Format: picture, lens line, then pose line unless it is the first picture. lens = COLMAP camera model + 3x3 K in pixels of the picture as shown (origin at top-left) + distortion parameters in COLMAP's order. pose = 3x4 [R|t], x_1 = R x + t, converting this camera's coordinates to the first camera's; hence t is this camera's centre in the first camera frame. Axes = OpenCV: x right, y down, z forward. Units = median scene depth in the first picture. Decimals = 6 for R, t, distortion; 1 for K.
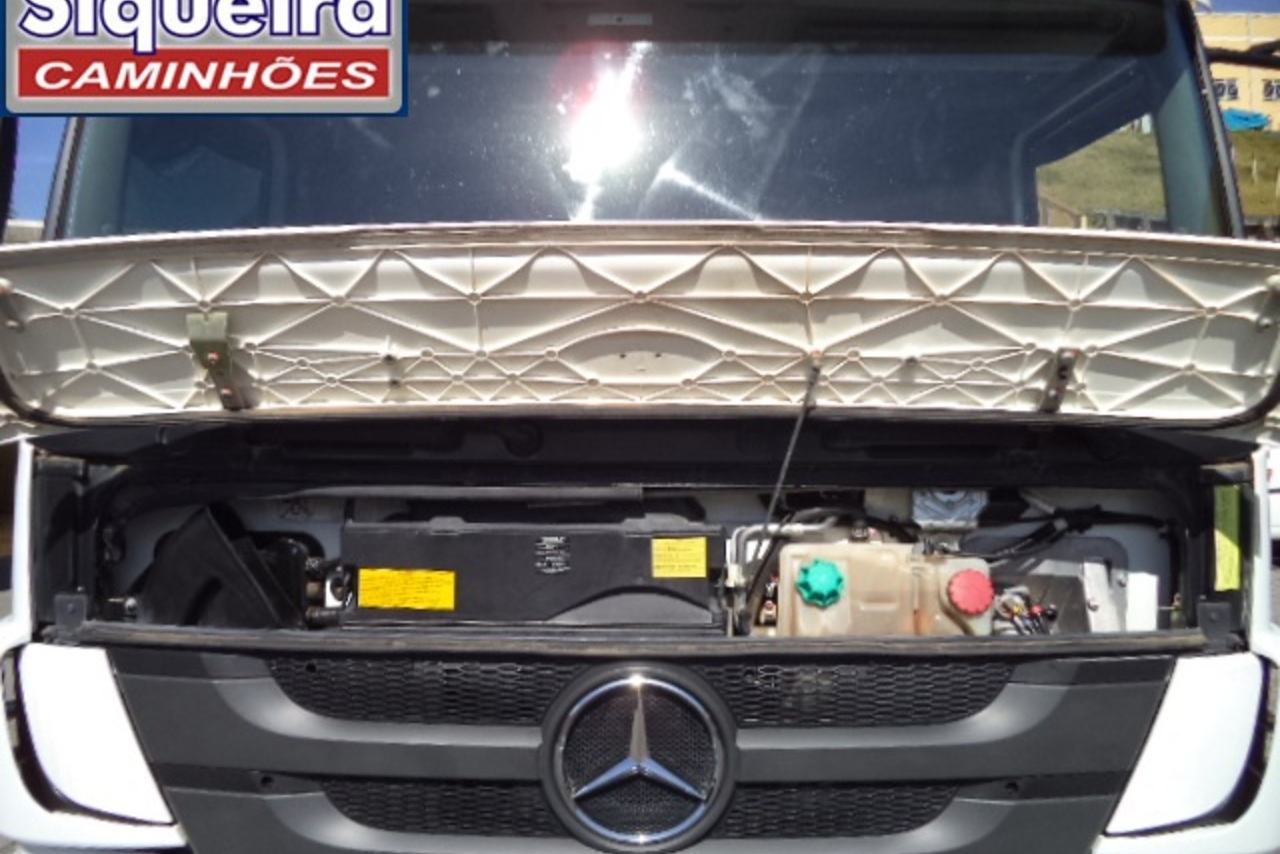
lens RADIAL K [[1024.8, 0, 637.8], [0, 1024.8, 376.9], [0, 0, 1]] dist [0.004904, 0.002407]
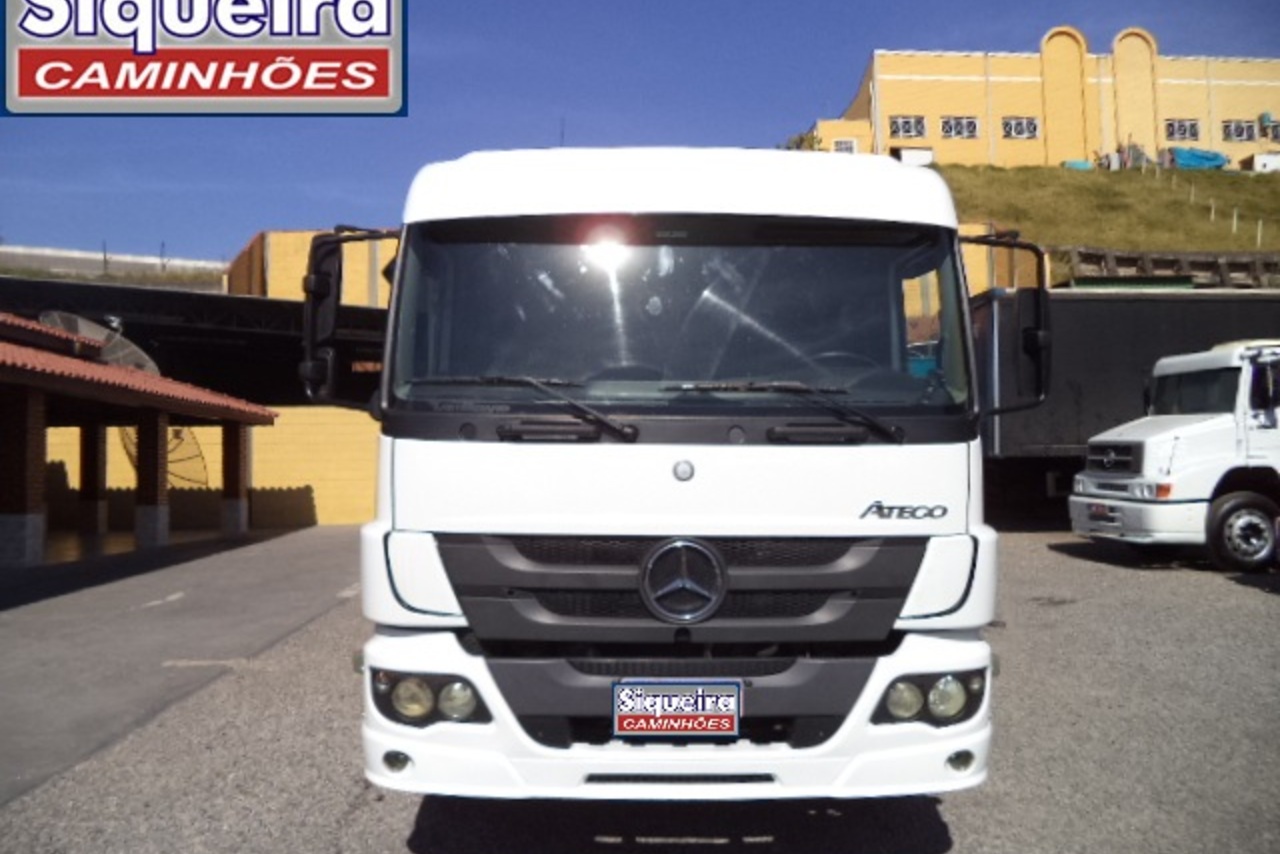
lens RADIAL K [[1029.5, 0, 640.0], [0, 1029.5, 427.0], [0, 0, 1]] dist [-0.007744, -0.045903]
pose [[0.999813, -0.002381, 0.019176, -0.125274], [0.002003, 0.999804, 0.019713, 0.003861], [-0.019219, -0.019671, 0.999622, -1.124812]]
